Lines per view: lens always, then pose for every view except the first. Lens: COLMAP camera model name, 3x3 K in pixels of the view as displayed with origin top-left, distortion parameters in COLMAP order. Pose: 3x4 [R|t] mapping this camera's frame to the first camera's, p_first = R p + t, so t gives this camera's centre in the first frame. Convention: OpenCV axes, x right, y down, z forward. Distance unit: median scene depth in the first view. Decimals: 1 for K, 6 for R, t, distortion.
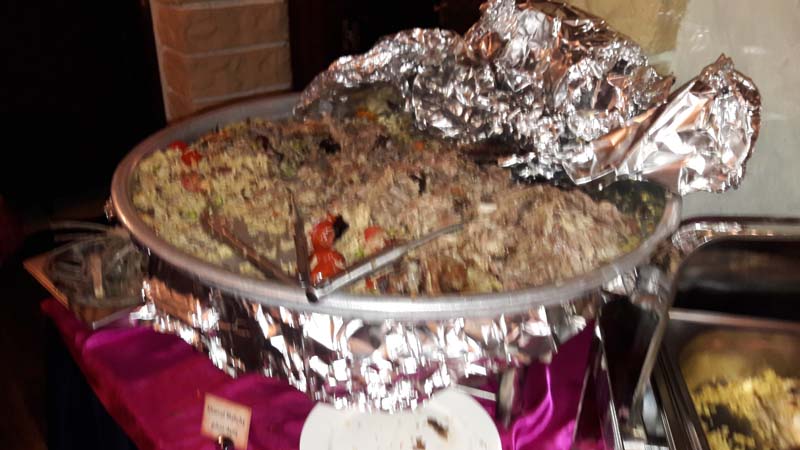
lens RADIAL K [[648.4, 0, 400.2], [0, 648.4, 239.9], [0, 0, 1]] dist [0.032406, -0.006949]
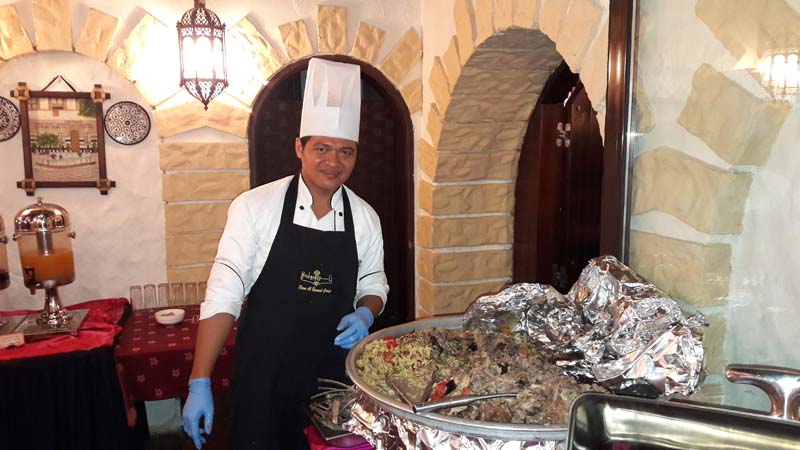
lens RADIAL K [[648.4, 0, 400.2], [0, 648.4, 239.9], [0, 0, 1]] dist [0.032406, -0.006949]
pose [[0.916931, 0.031280, -0.397819, 0.384192], [-0.162398, 0.939883, -0.300410, 0.129648], [0.364507, 0.340060, 0.866888, -0.610189]]
